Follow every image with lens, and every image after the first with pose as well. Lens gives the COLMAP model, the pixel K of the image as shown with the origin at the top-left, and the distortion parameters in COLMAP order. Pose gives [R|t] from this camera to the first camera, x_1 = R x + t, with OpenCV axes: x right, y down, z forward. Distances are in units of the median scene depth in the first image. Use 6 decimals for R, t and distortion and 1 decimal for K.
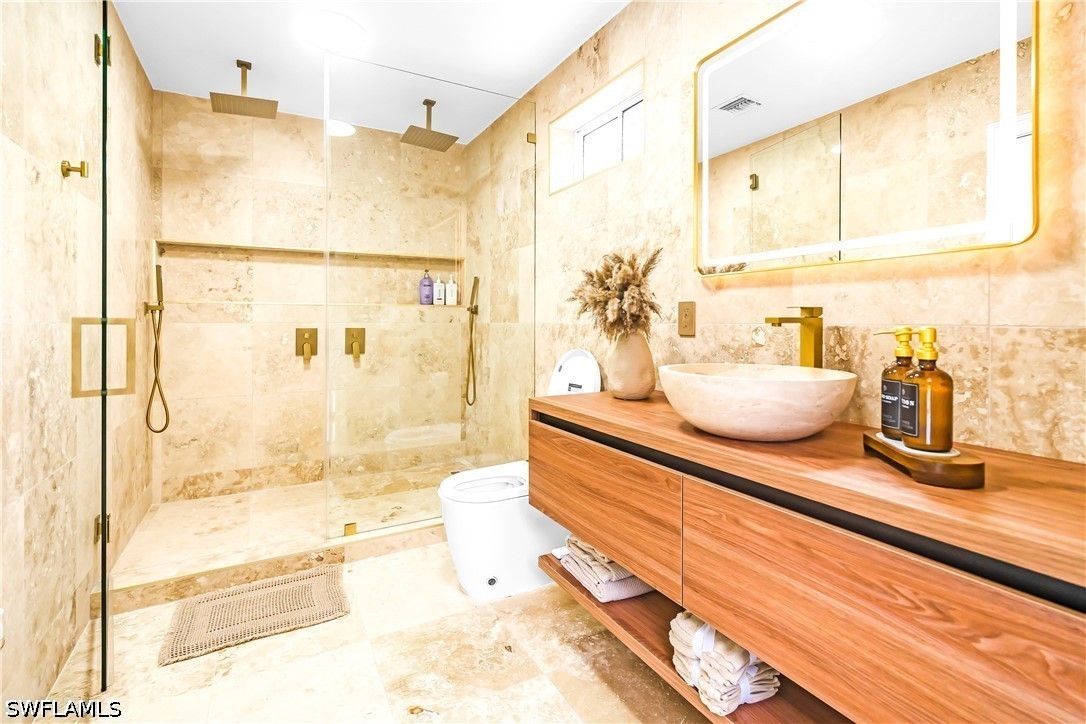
lens RADIAL K [[494.1, 0, 543.5], [0, 494.1, 324.8], [0, 0, 1]] dist [-0.001246, 0.000554]
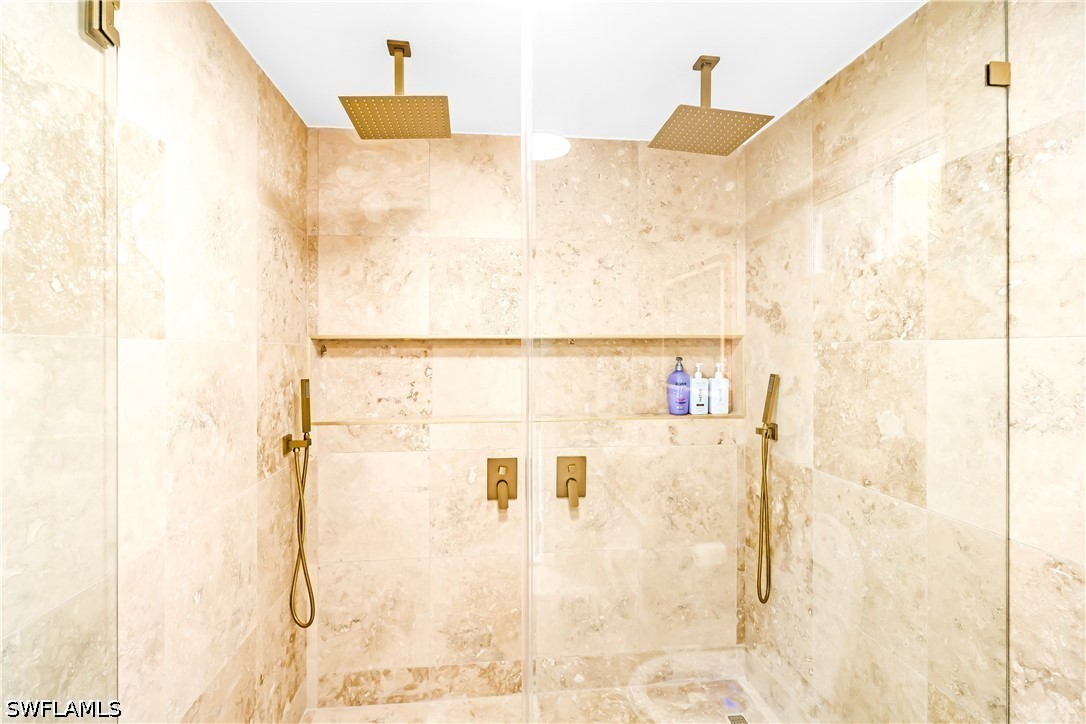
lens RADIAL K [[510.4, 0, 543.0], [0, 510.4, 362.0], [0, 0, 1]] dist [-0.002688, -0.000085]
pose [[0.924308, -0.000675, -0.381646, -0.176423], [0.001723, 0.999996, 0.002402, -0.125413], [0.381643, -0.002878, 0.924305, 0.407894]]
